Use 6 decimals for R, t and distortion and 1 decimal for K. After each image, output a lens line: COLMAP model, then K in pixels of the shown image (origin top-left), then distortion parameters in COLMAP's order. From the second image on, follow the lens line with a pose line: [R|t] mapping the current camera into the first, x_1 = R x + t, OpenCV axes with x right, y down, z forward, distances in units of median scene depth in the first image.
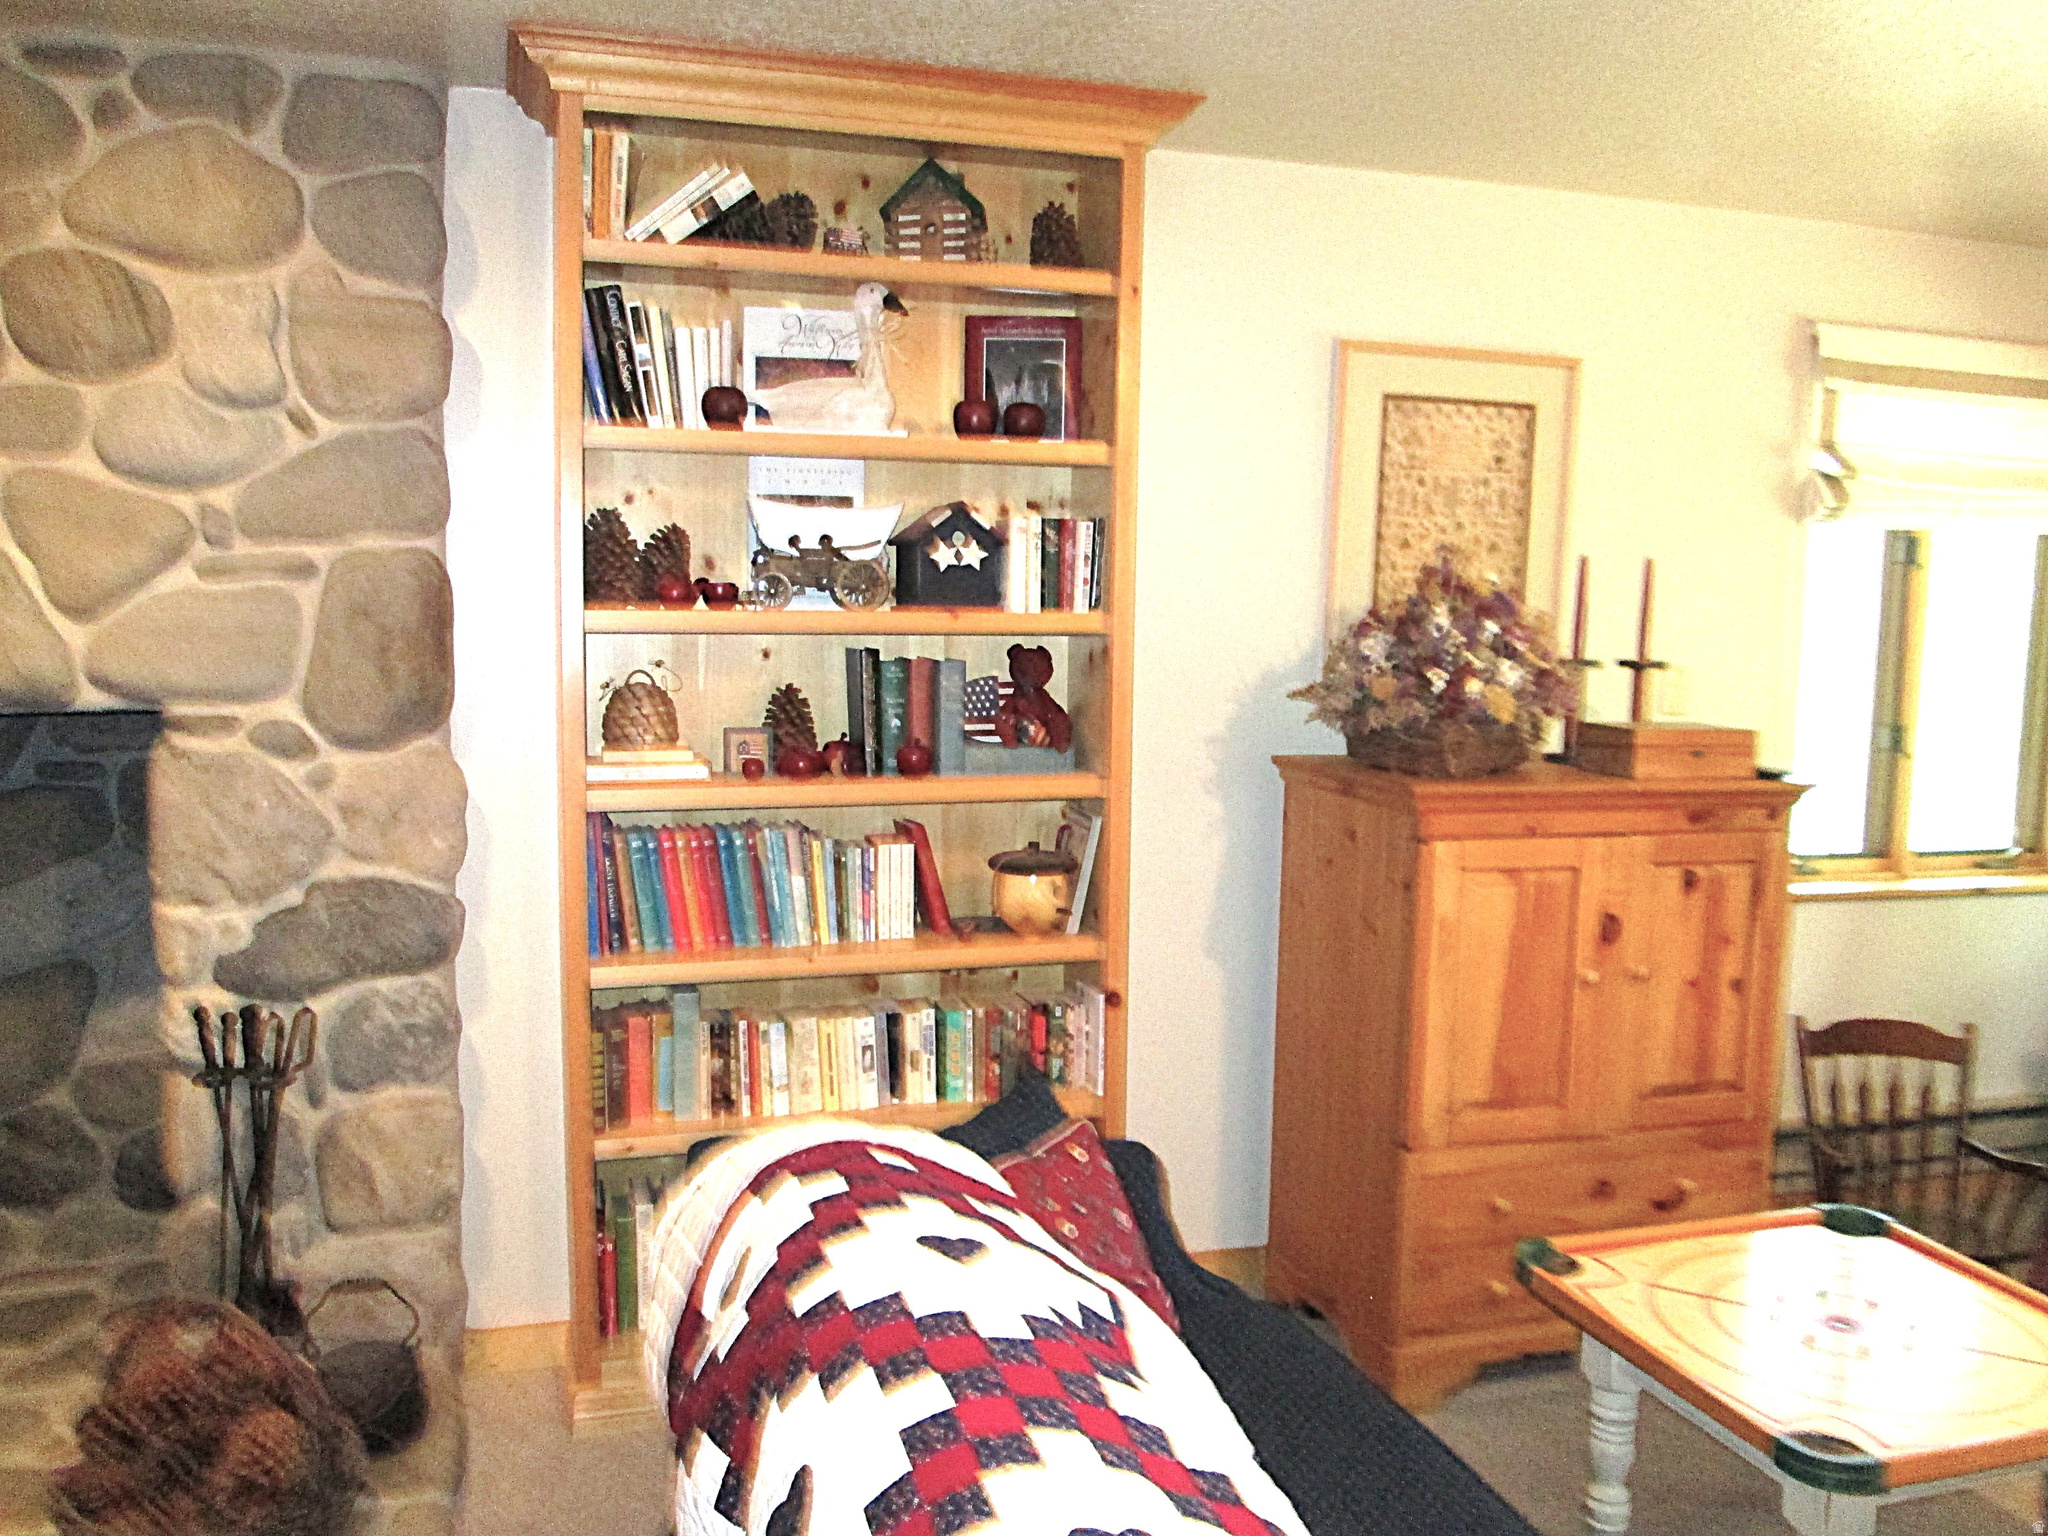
lens RADIAL K [[1774.4, 0, 1028.2], [0, 1774.4, 766.4], [0, 0, 1]] dist [-0.048229, 0.039055]
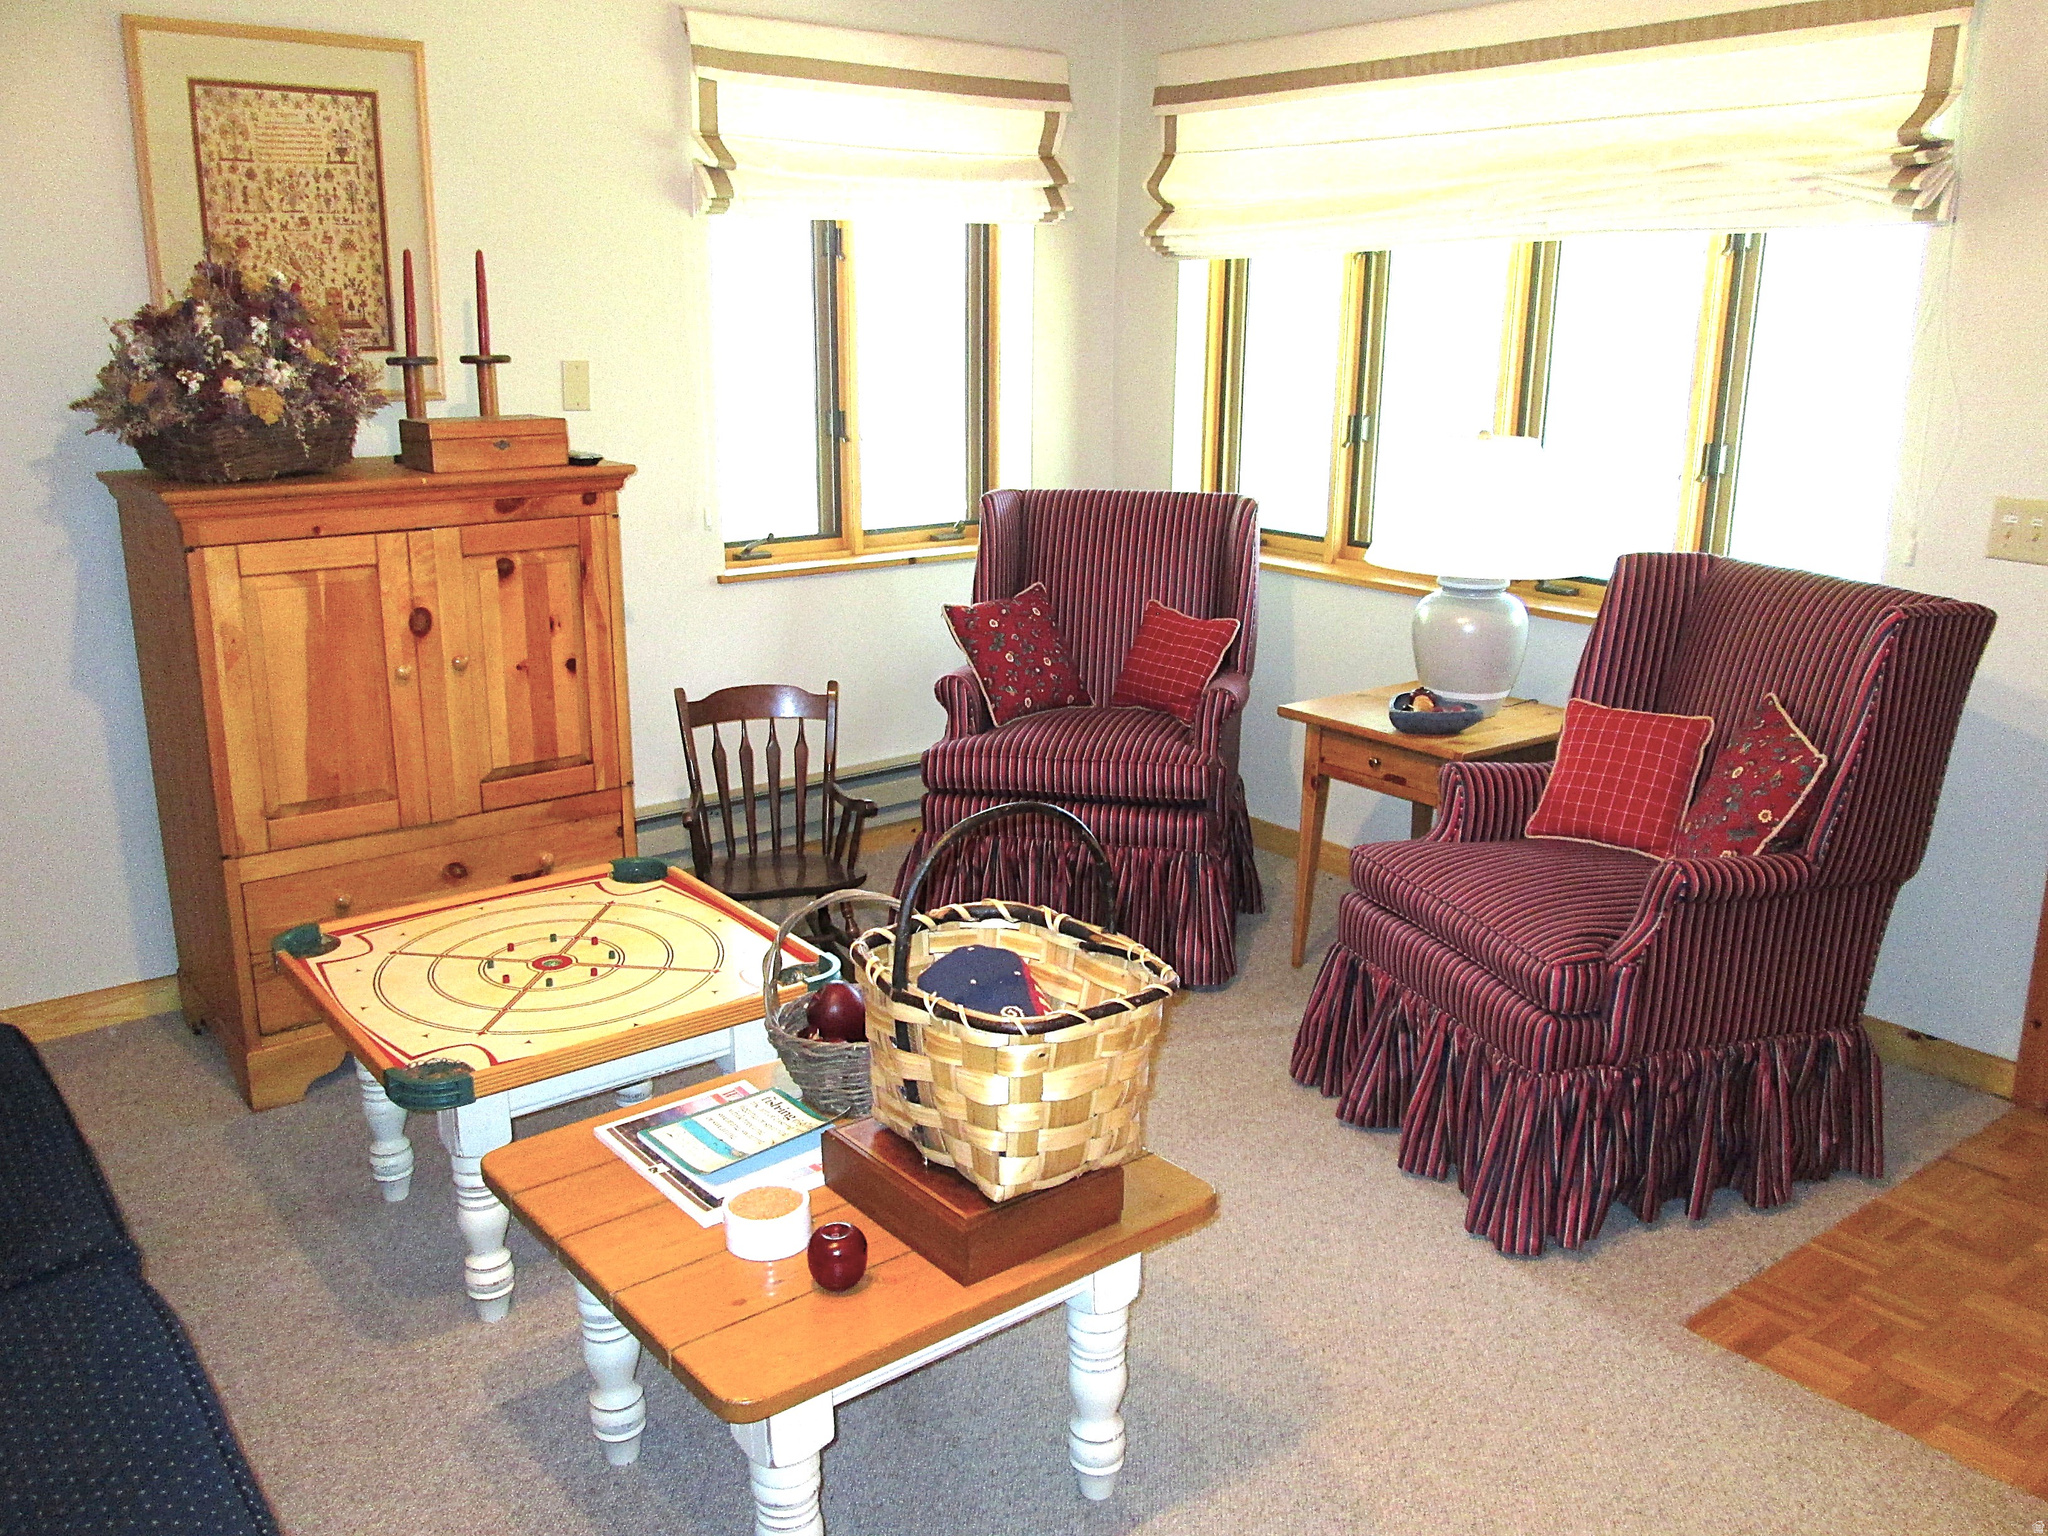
lens RADIAL K [[1774.4, 0, 1025.7], [0, 1774.4, 773.9], [0, 0, 1]] dist [-0.048229, 0.039055]
pose [[0.929408, -0.117388, 0.349886, 0.273064], [0.060816, 0.983819, 0.168529, 0.026127], [-0.364008, -0.135354, 0.921508, -0.078934]]
